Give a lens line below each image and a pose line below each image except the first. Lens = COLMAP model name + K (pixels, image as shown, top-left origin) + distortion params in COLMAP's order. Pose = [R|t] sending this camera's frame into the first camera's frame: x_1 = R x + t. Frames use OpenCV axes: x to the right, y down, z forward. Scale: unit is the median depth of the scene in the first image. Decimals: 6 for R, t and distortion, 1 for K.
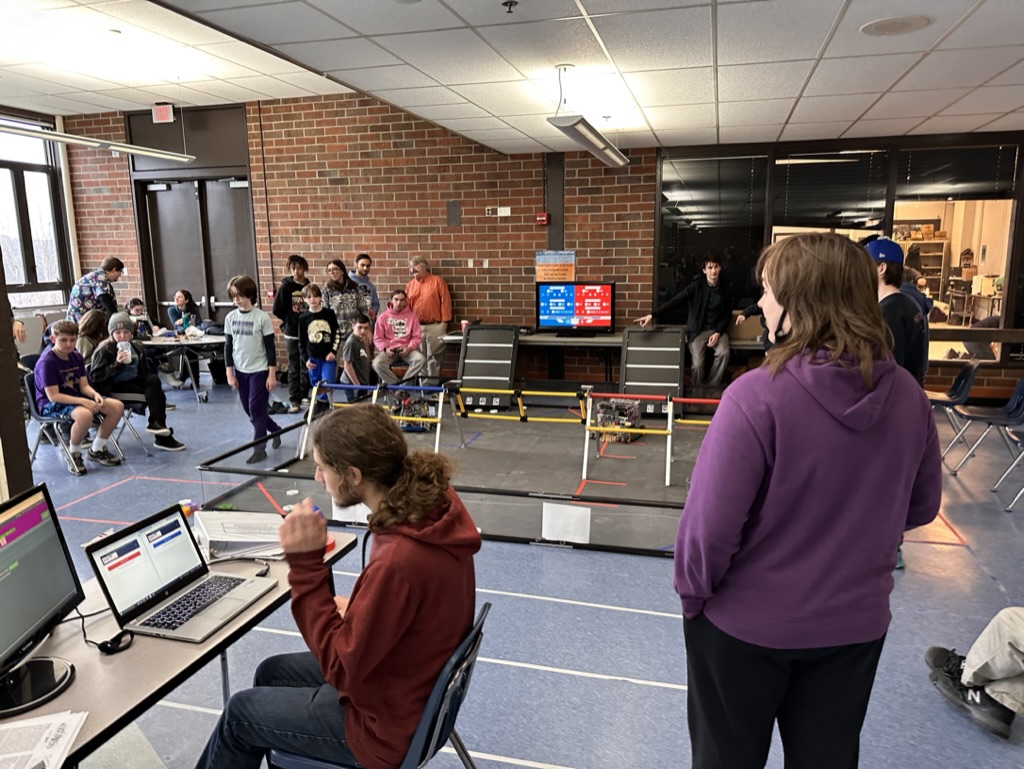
lens RADIAL K [[720.9, 0, 512.0], [0, 720.9, 386.2], [0, 0, 1]] dist [-0.045092, -0.005661]
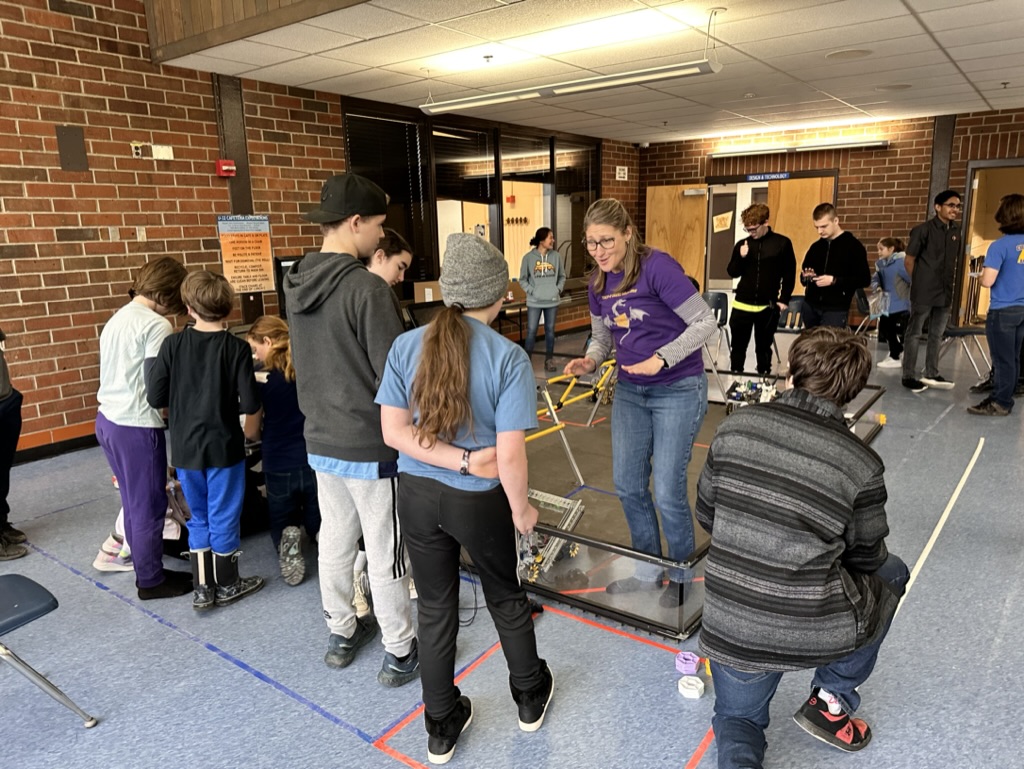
lens RADIAL K [[720.9, 0, 513.3], [0, 720.9, 382.9], [0, 0, 1]] dist [-0.045092, -0.005661]
pose [[0.354892, -0.182601, 0.916902, -0.519945], [0.182184, 0.975447, 0.123745, -0.063277], [-0.916985, 0.123129, 0.379445, 0.496822]]
